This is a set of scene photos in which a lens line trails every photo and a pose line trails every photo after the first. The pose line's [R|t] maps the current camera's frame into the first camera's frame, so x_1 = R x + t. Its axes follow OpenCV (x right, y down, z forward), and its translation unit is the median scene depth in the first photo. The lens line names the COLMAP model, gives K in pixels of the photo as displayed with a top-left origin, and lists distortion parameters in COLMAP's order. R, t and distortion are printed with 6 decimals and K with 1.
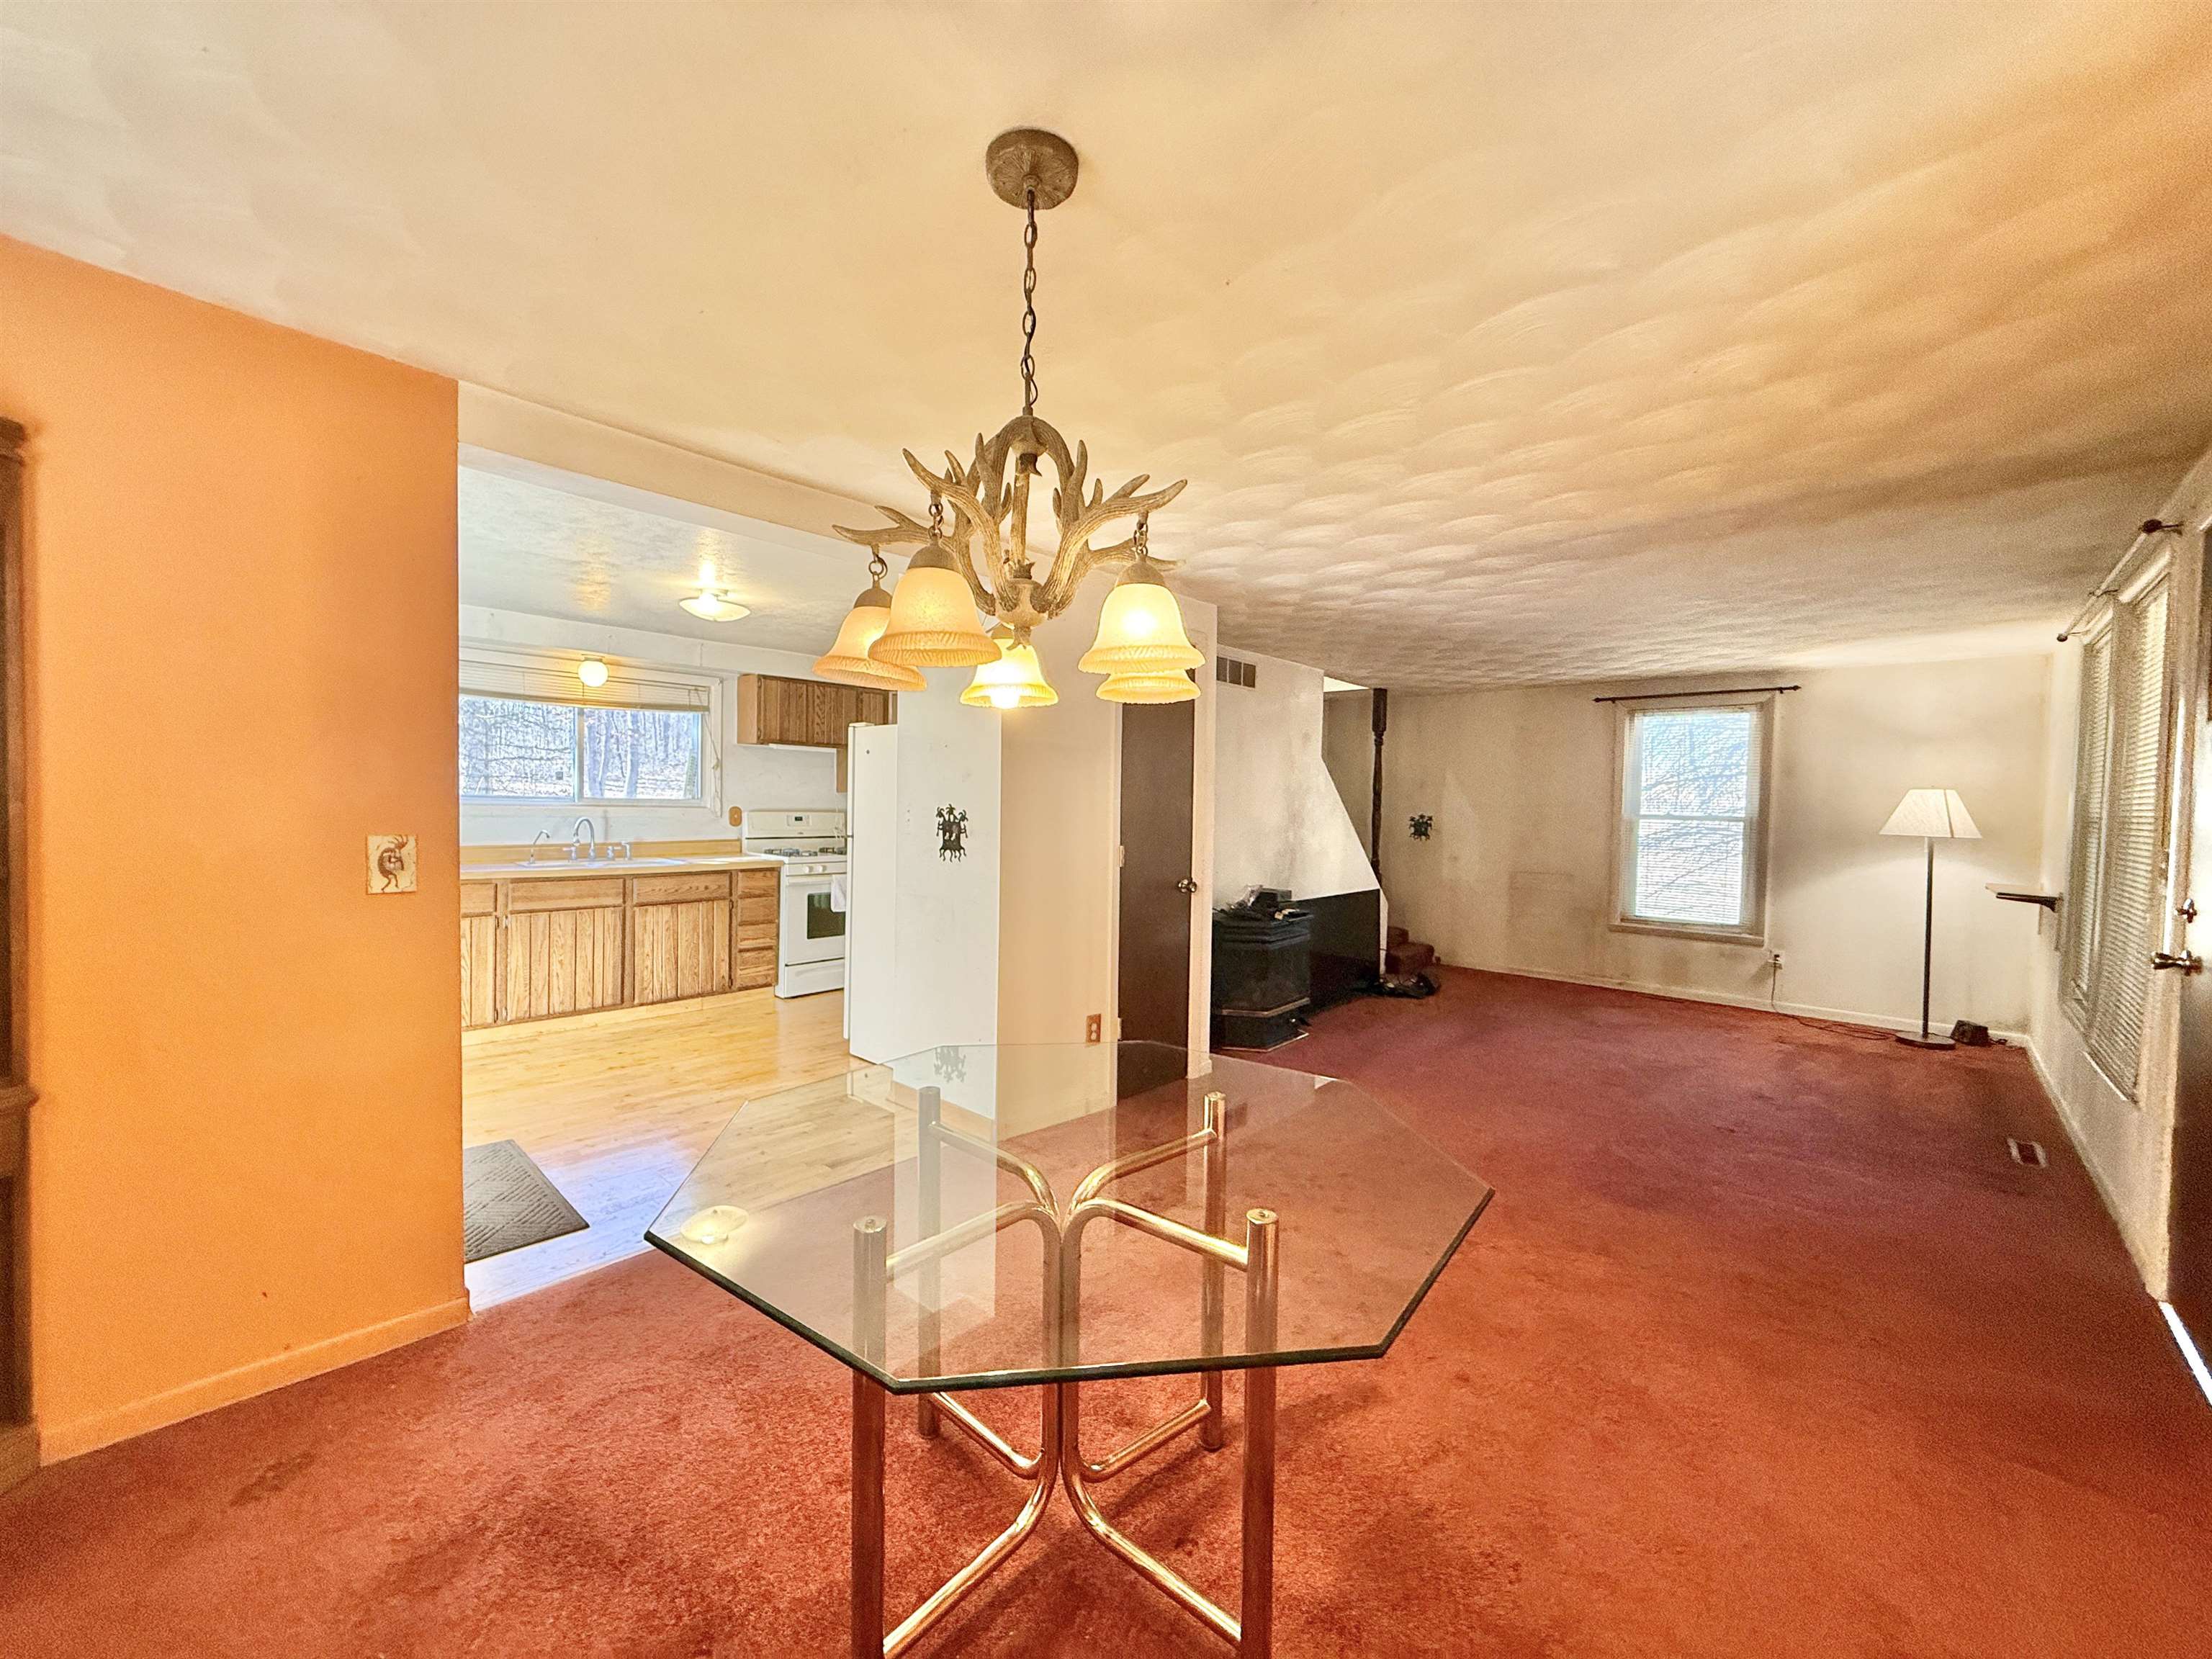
lens RADIAL K [[901.5, 0, 1115.0], [0, 901.5, 828.2], [0, 0, 1]] dist [-0.007837, 0.001625]
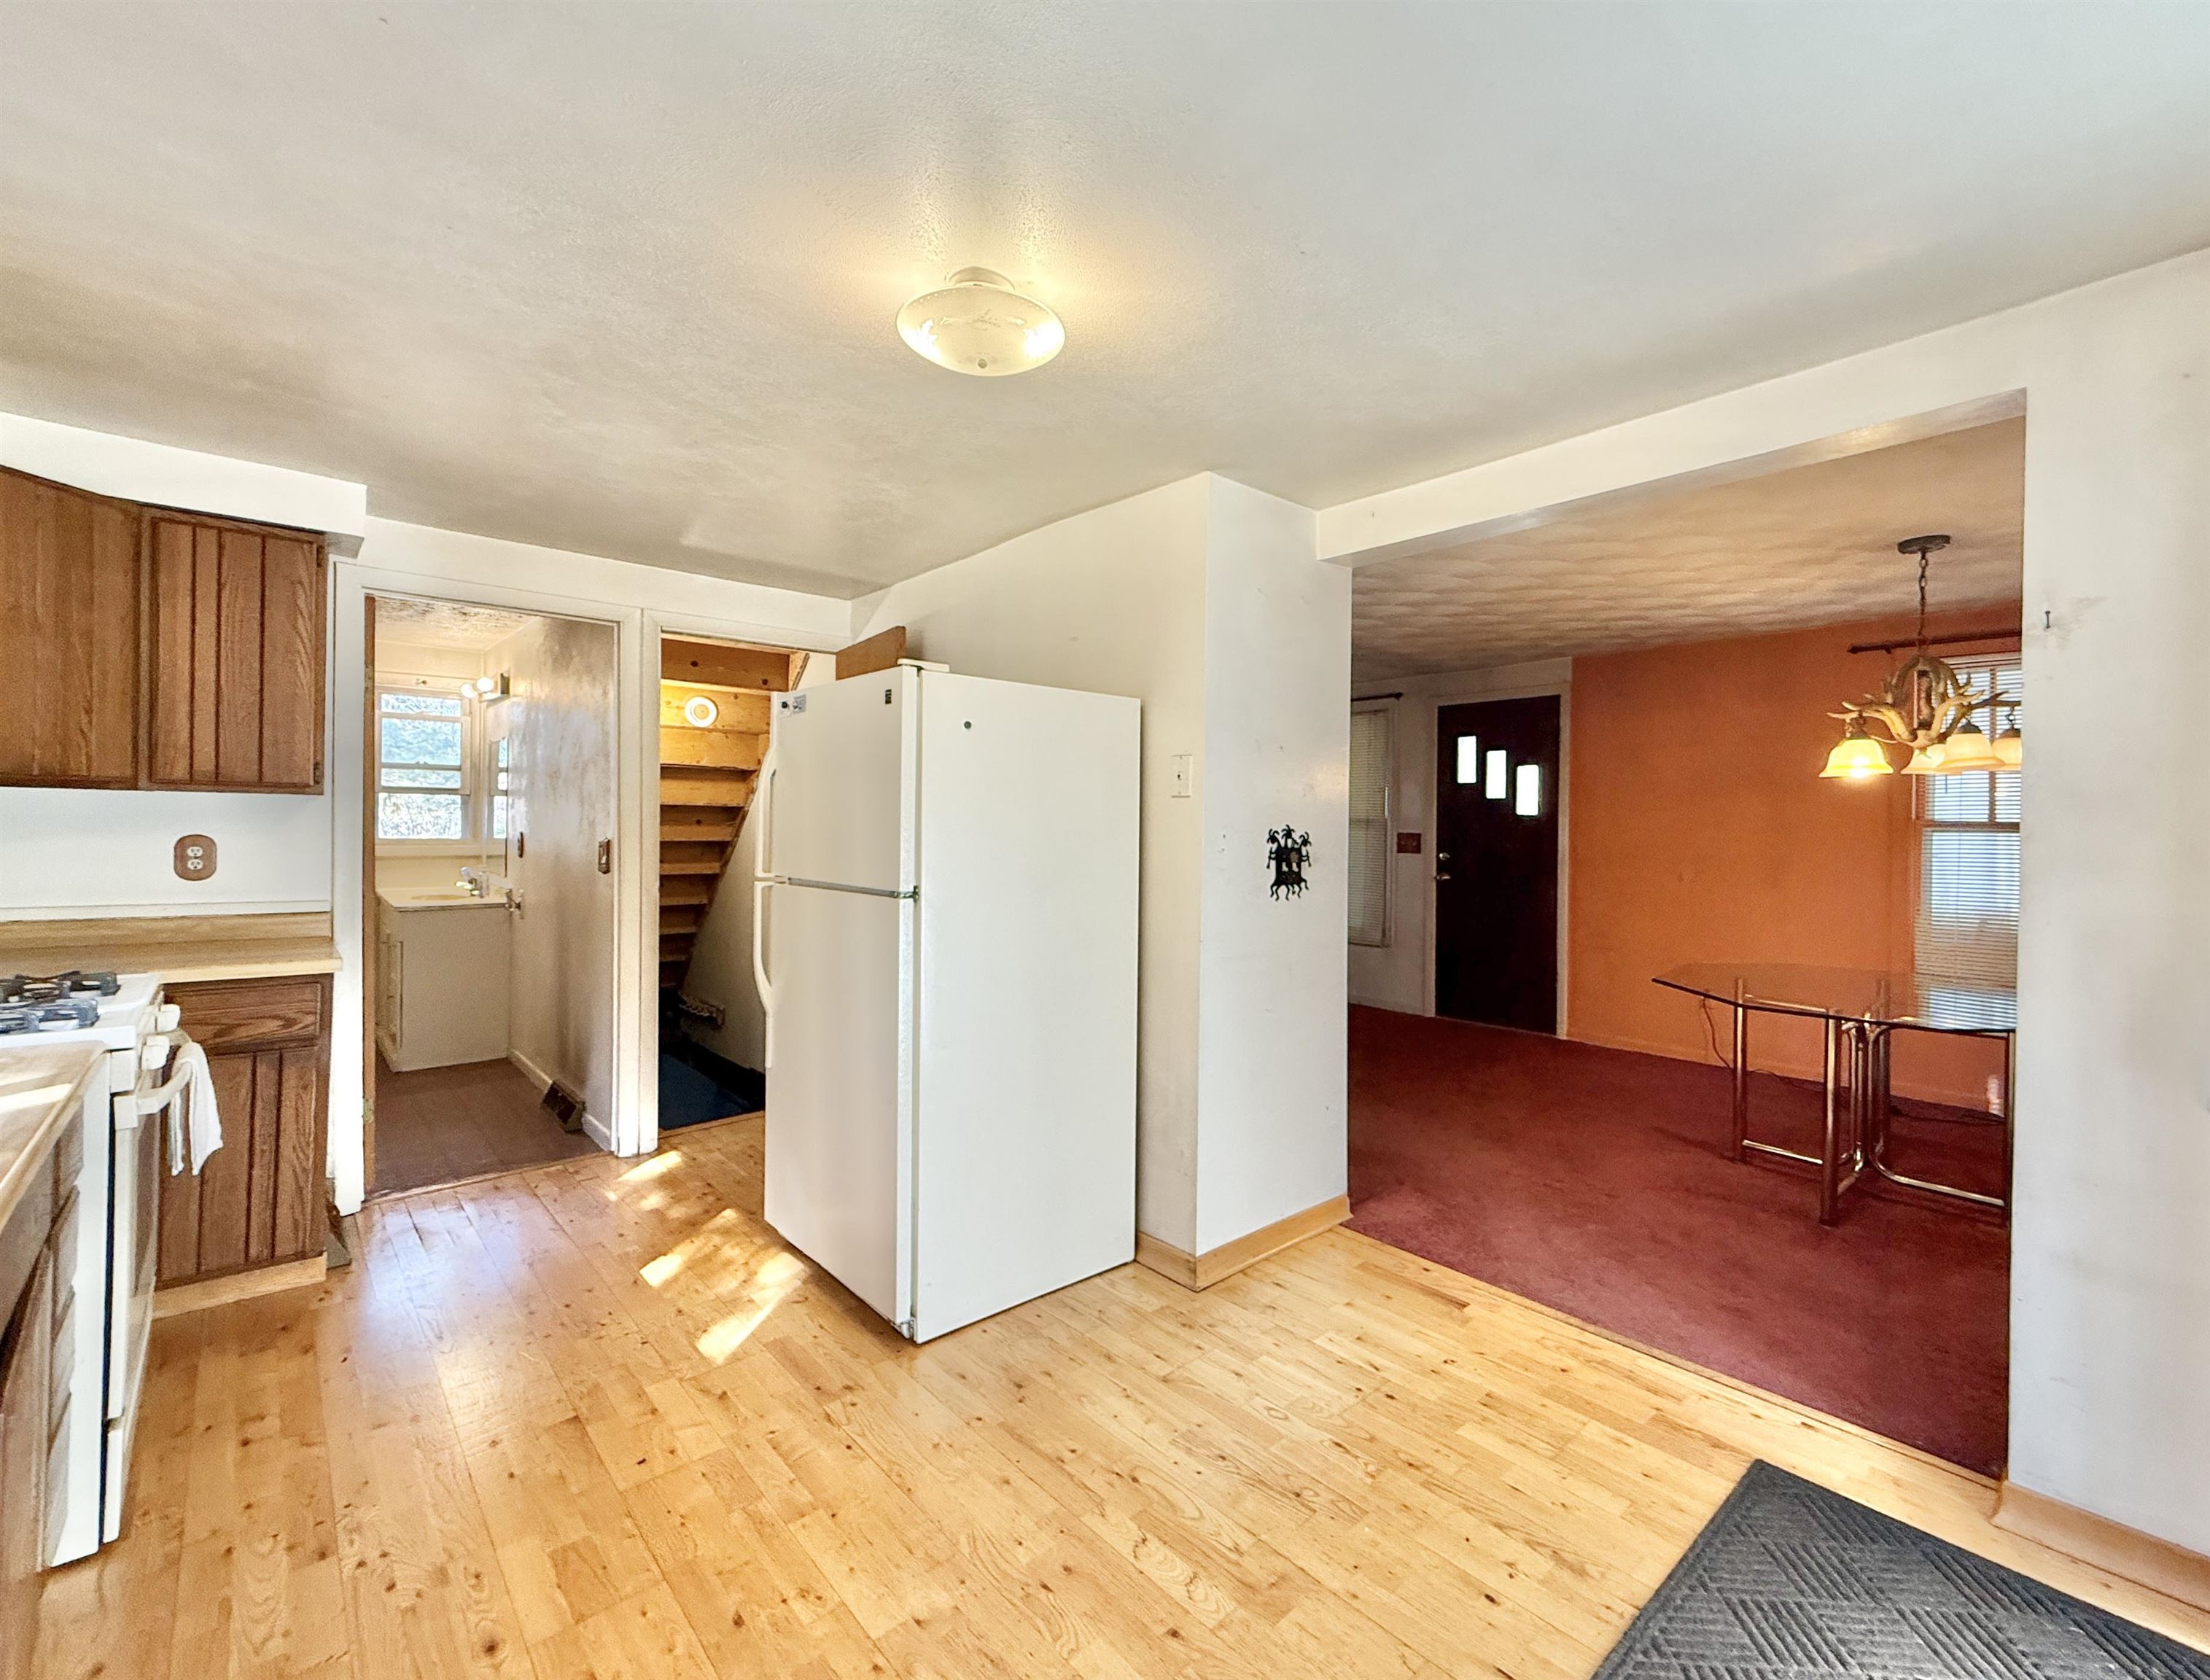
lens RADIAL K [[952.5, 0, 1183.5], [0, 952.5, 825.6], [0, 0, 1]] dist [-0.001618, -0.000565]
pose [[0.059593, -0.021428, 0.997993, -0.724825], [0.017616, 0.999636, 0.020412, -0.032220], [-0.998067, 0.016365, 0.059948, 0.760274]]
